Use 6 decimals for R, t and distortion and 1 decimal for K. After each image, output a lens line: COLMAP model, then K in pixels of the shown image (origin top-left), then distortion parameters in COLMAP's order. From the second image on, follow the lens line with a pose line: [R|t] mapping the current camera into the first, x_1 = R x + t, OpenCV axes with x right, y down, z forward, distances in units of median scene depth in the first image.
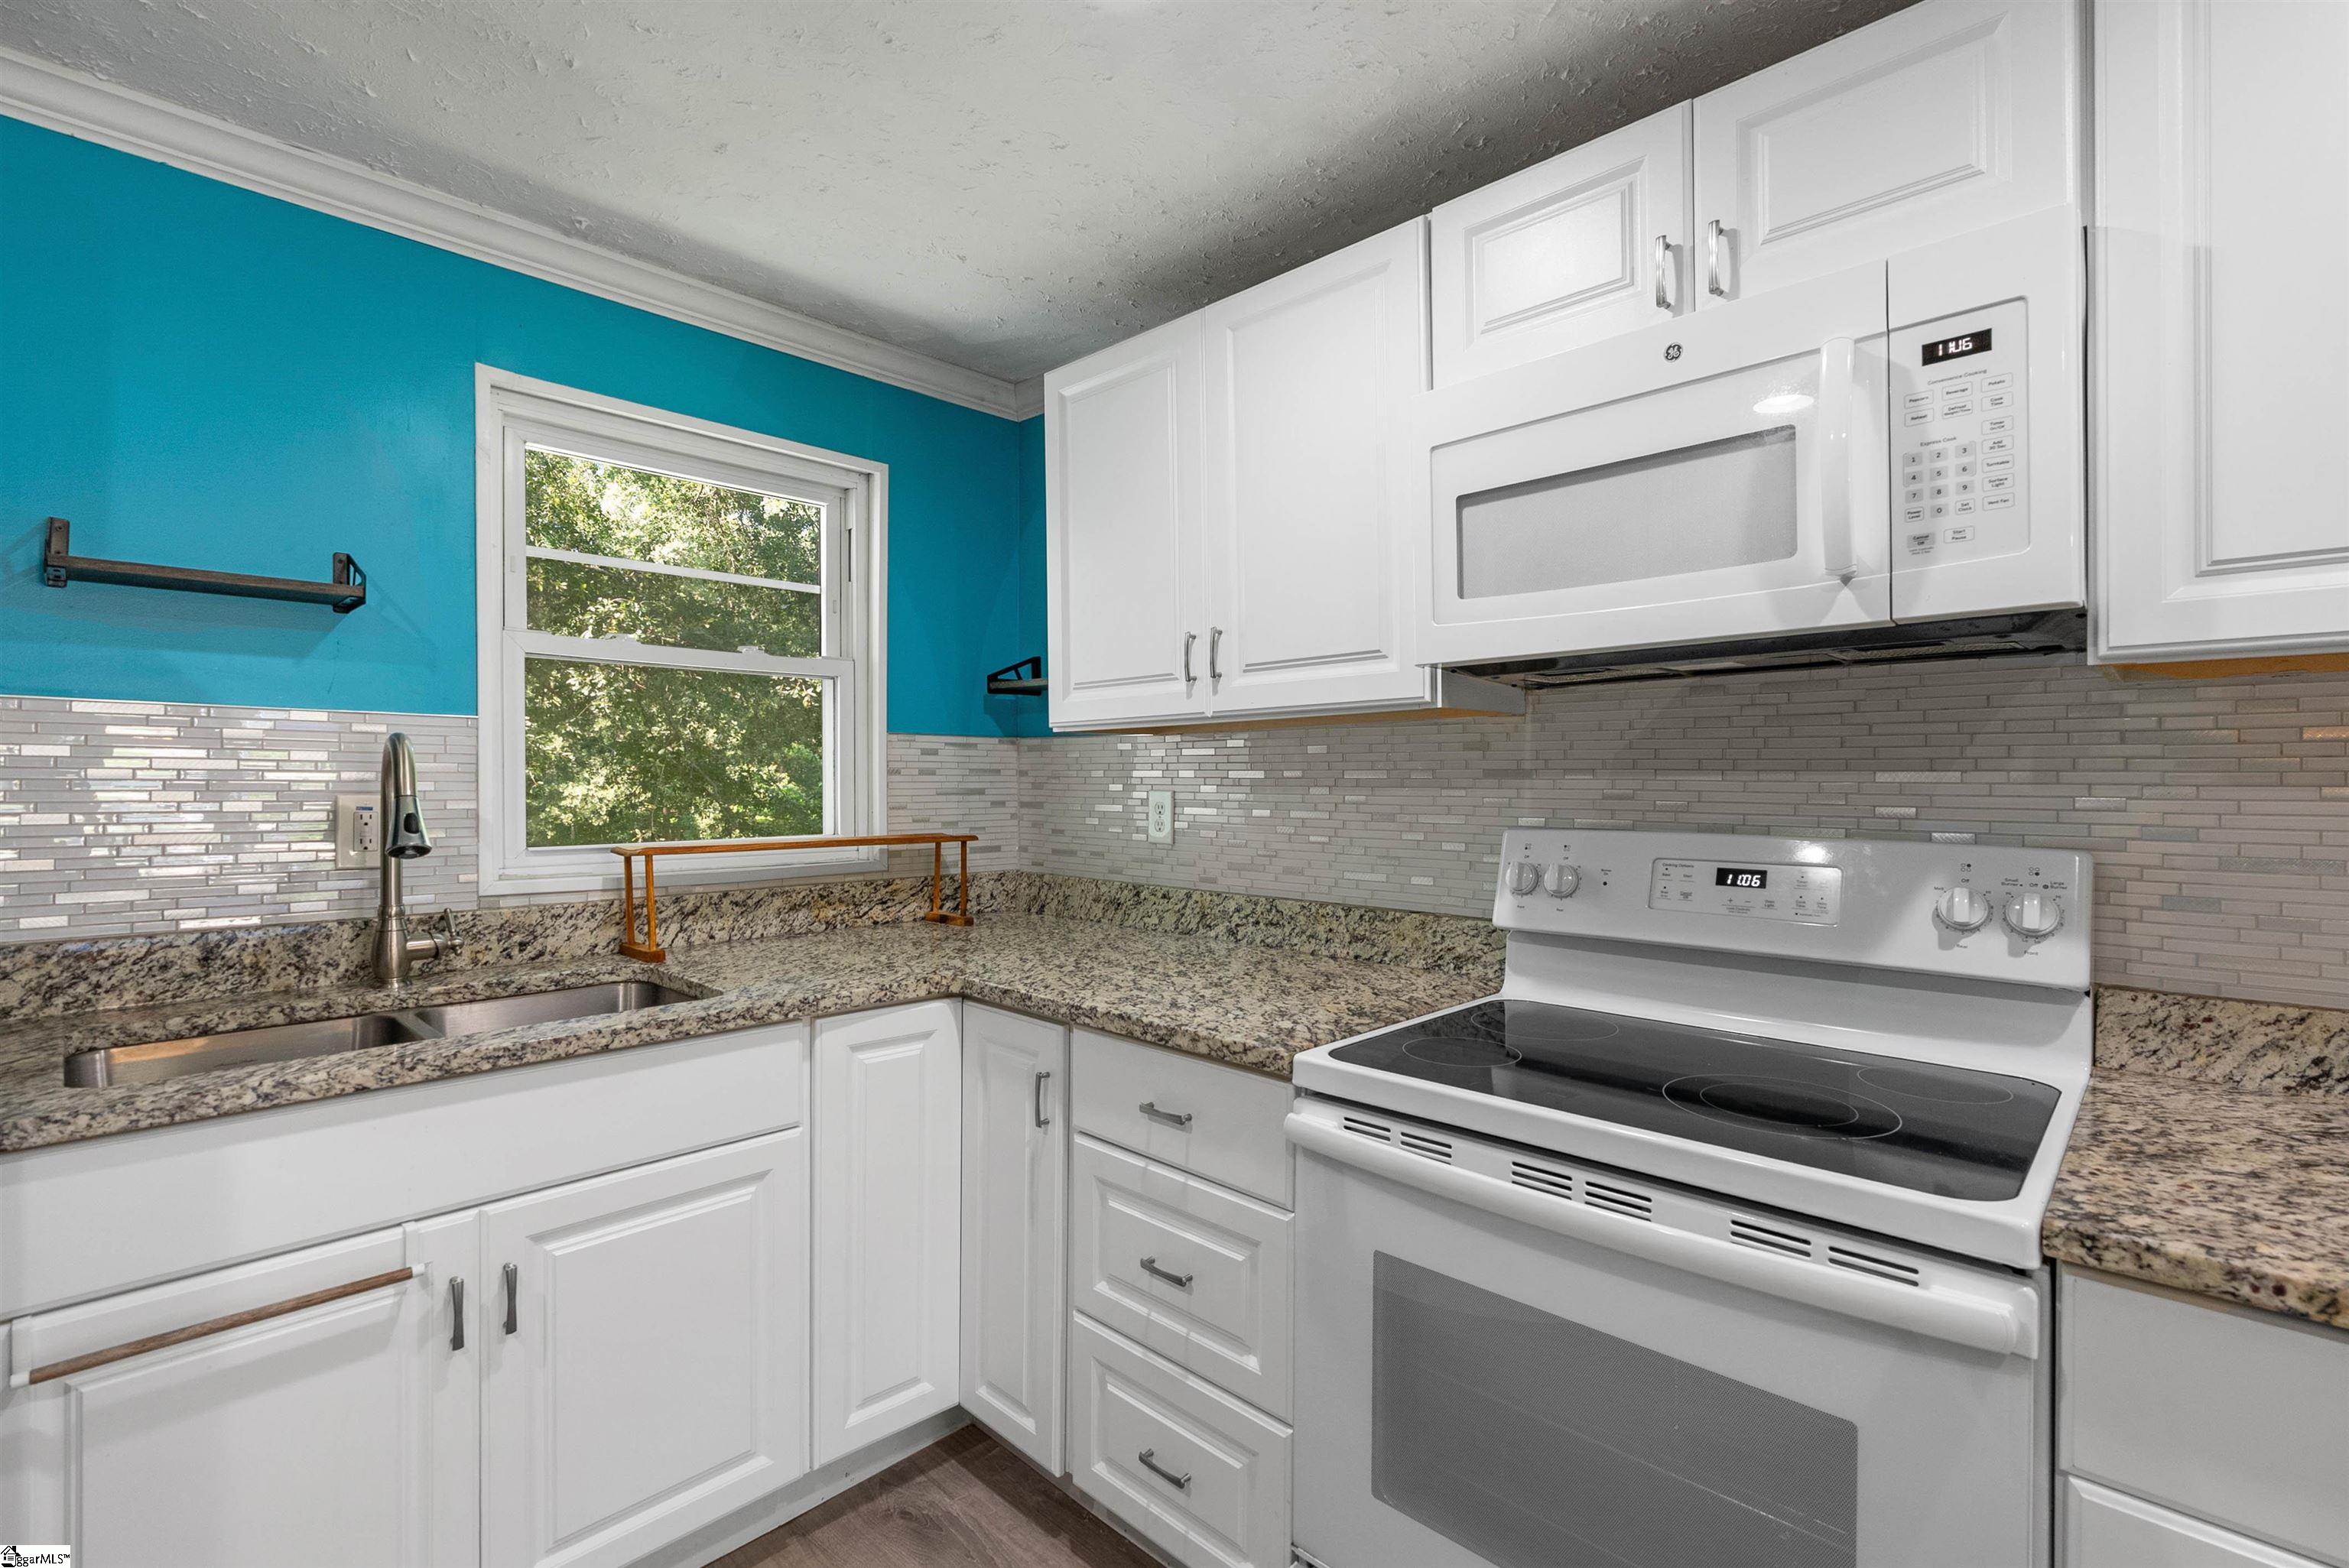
lens RADIAL K [[1060.7, 0, 1174.5], [0, 1060.7, 784.0], [0, 0, 1]] dist [-0.015836, 0.007270]
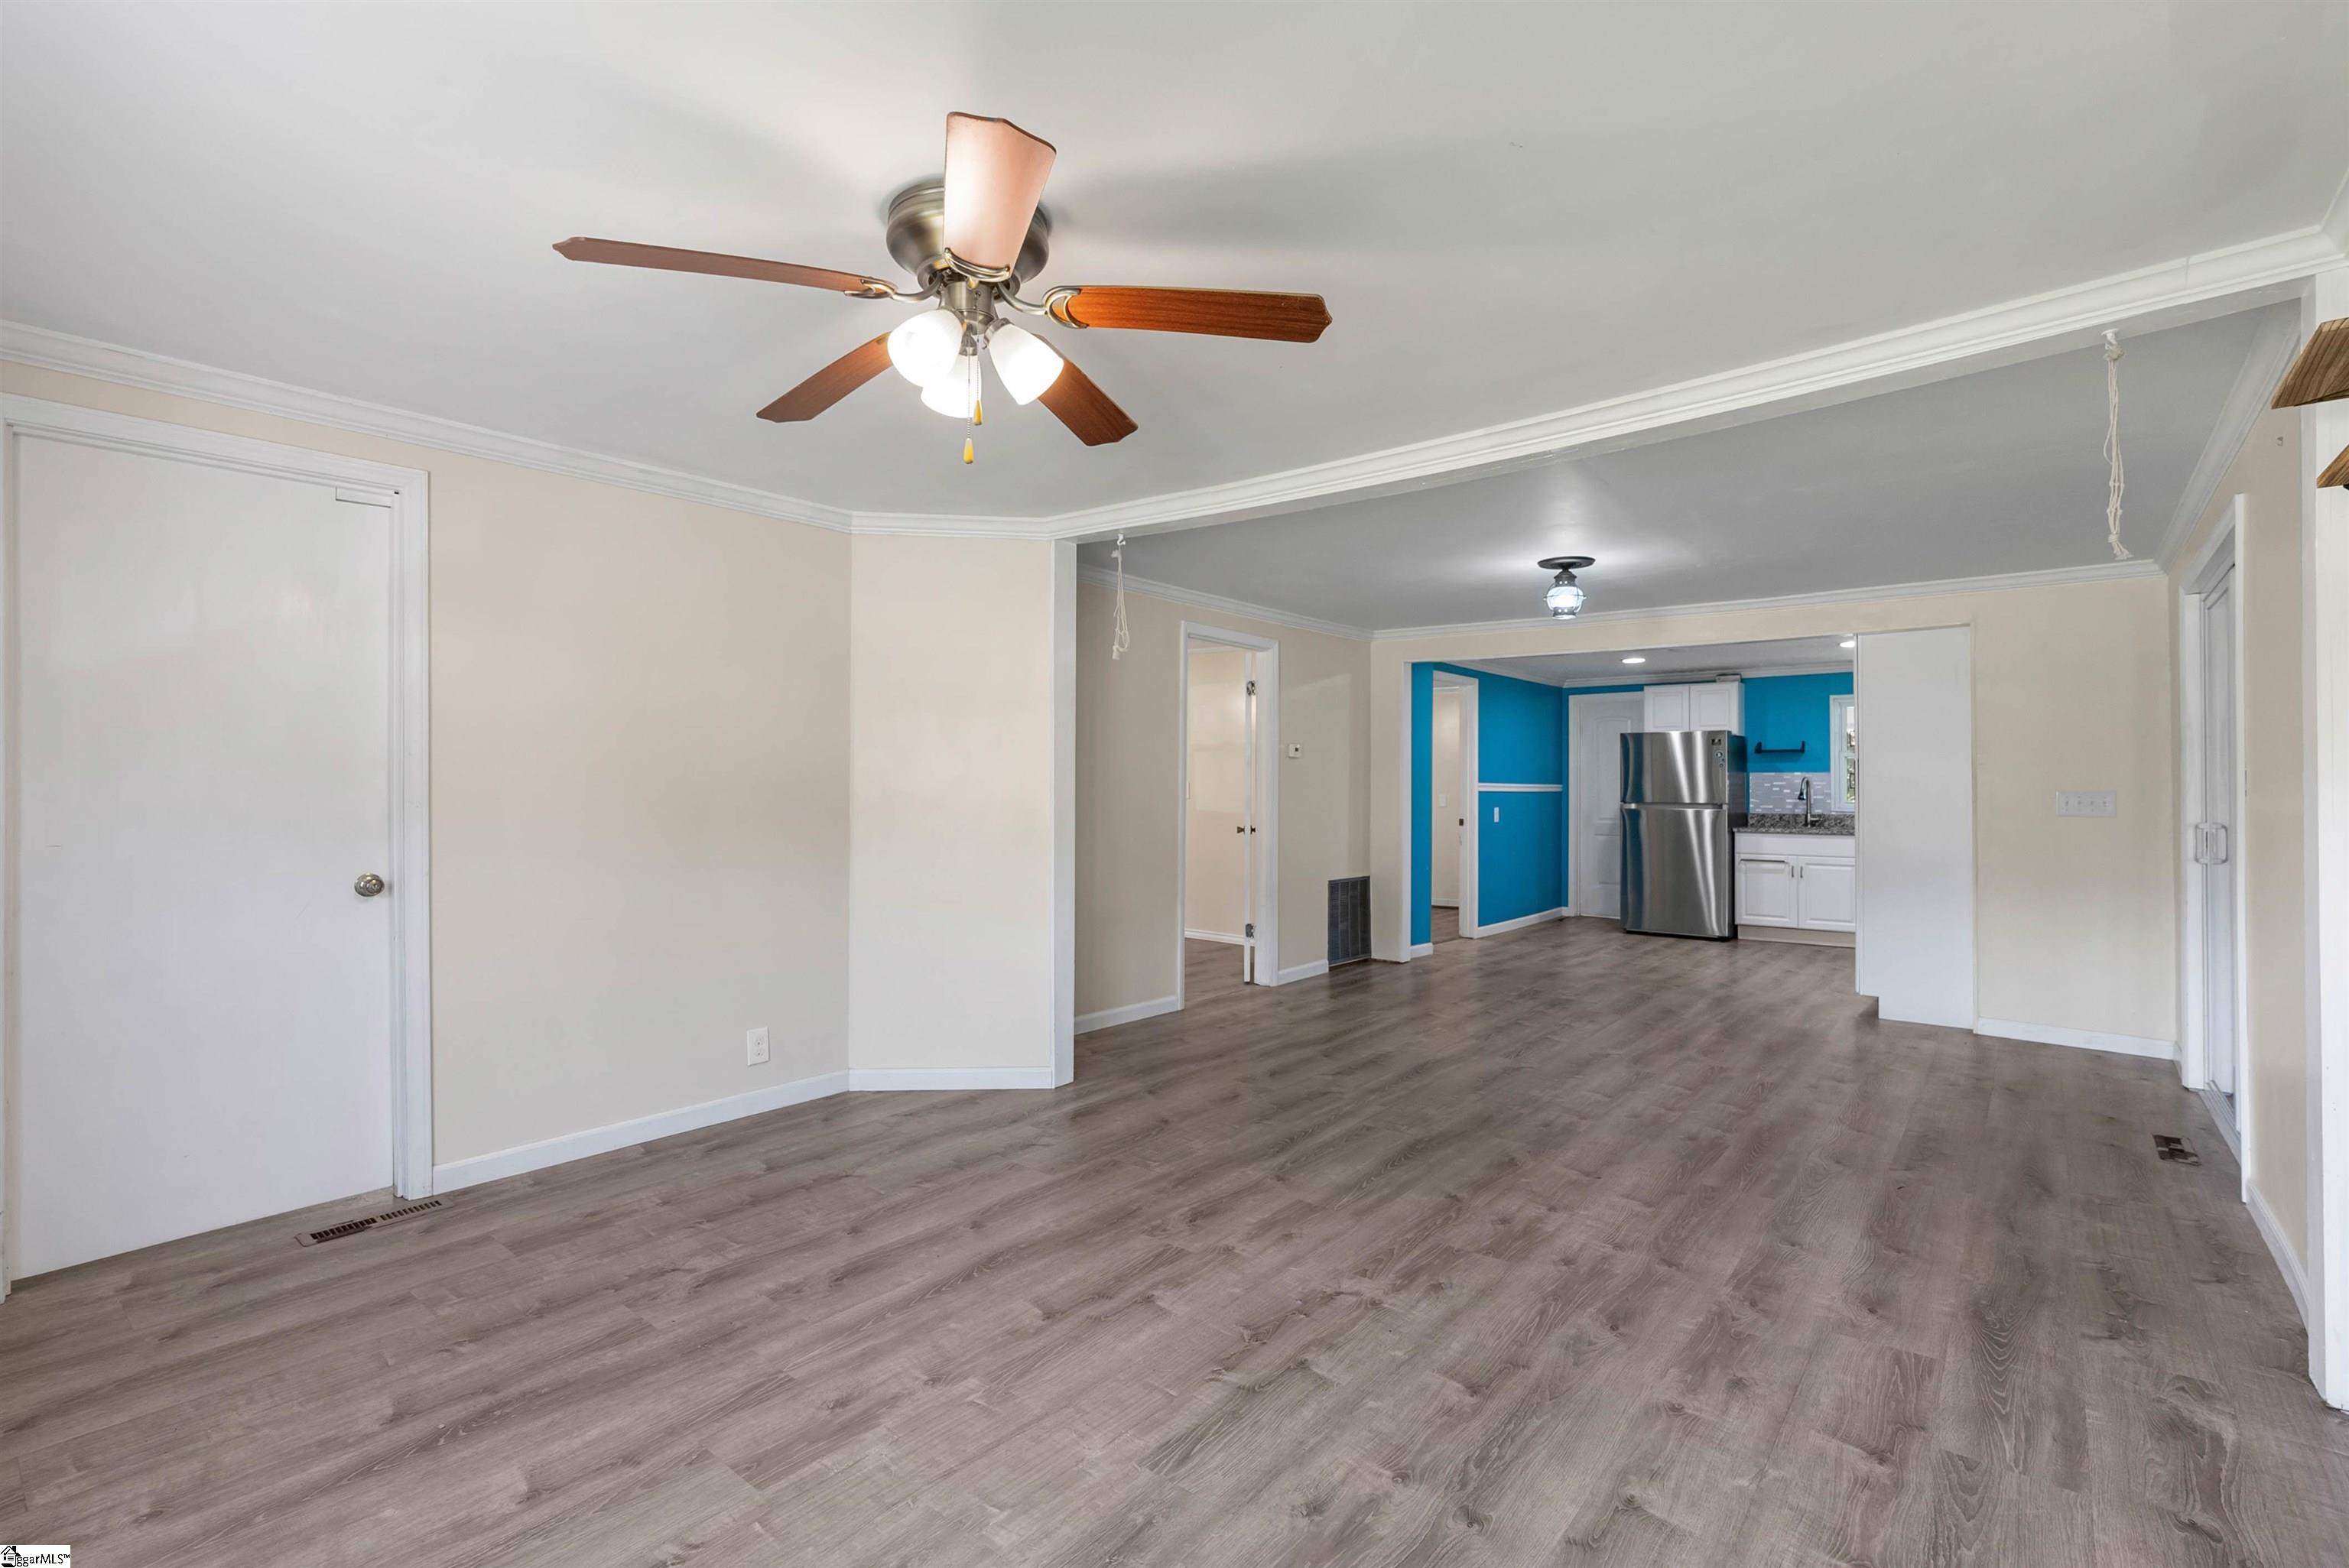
lens RADIAL K [[1060.7, 0, 1174.5], [0, 1060.7, 784.0], [0, 0, 1]] dist [-0.015836, 0.007270]
pose [[0.071261, -0.006367, -0.997437, 3.798326], [-0.005186, 0.999964, -0.006754, 0.032964], [0.997444, 0.005654, 0.071225, -2.222028]]
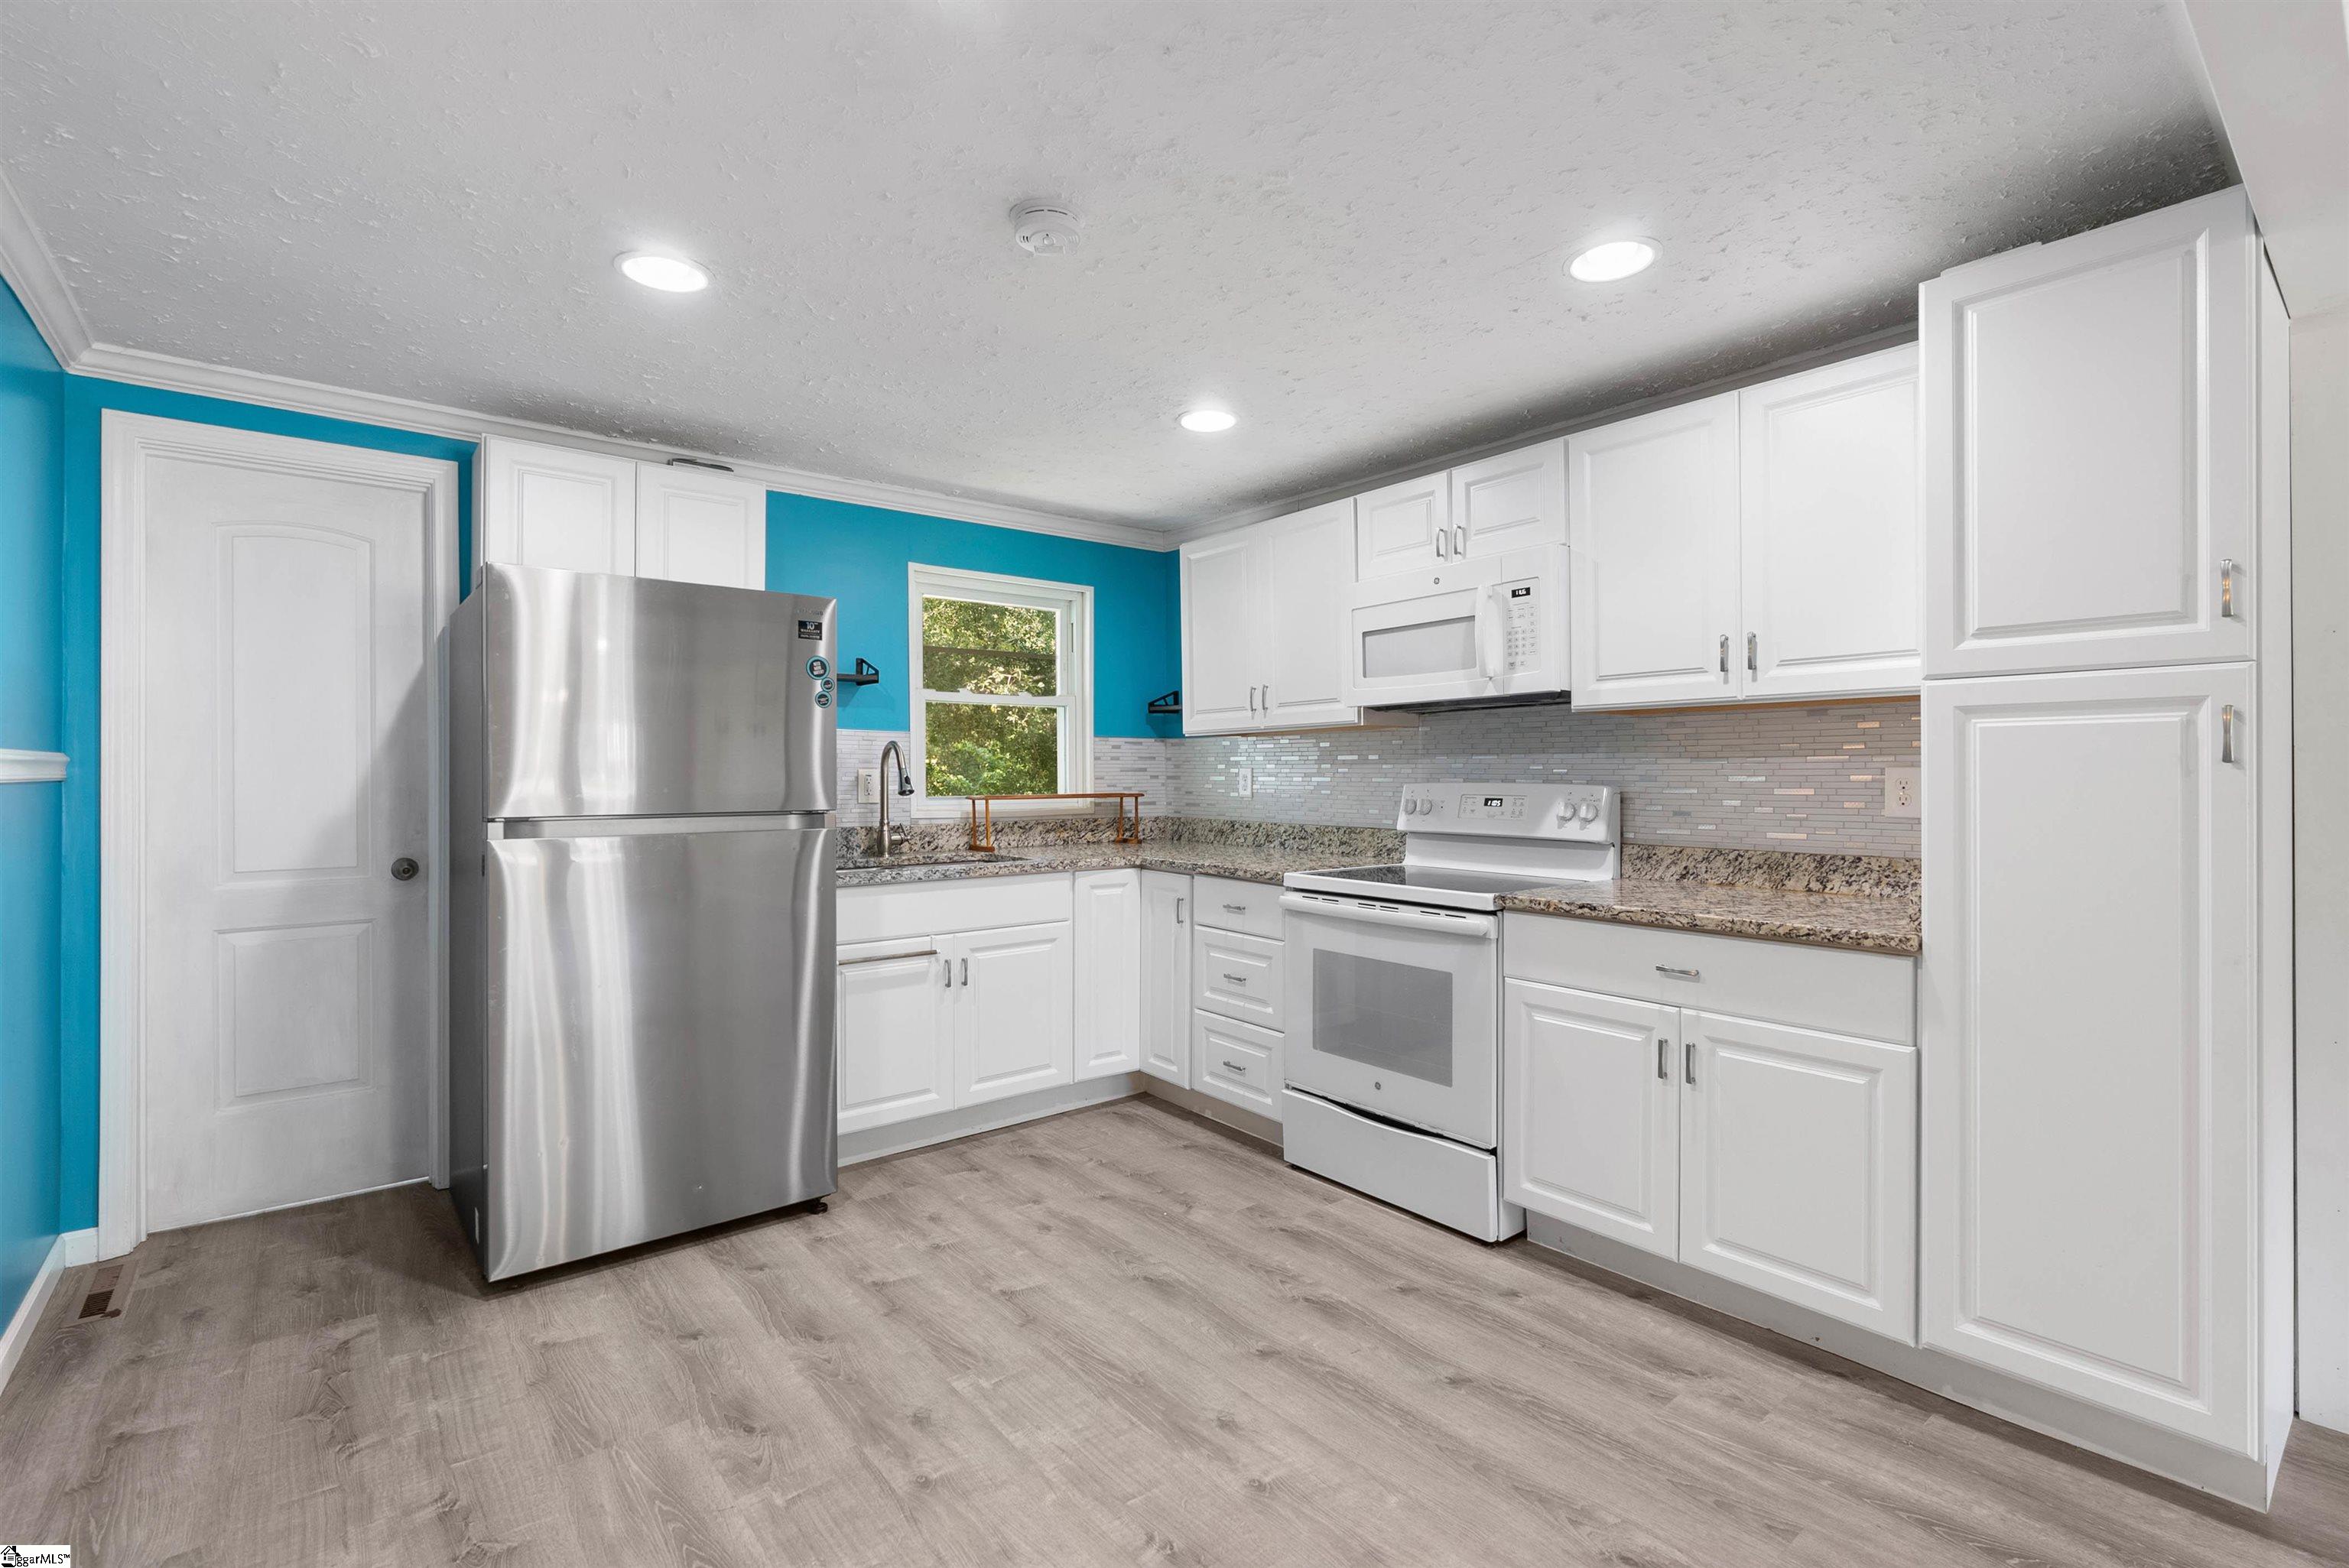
lens RADIAL K [[1060.7, 0, 1174.5], [0, 1060.7, 784.0], [0, 0, 1]] dist [-0.015836, 0.007270]
pose [[0.991571, -0.002854, -0.129535, 0.129996], [0.003865, 0.999964, 0.007553, 0.025296], [0.129509, -0.007990, 0.991546, -1.026637]]
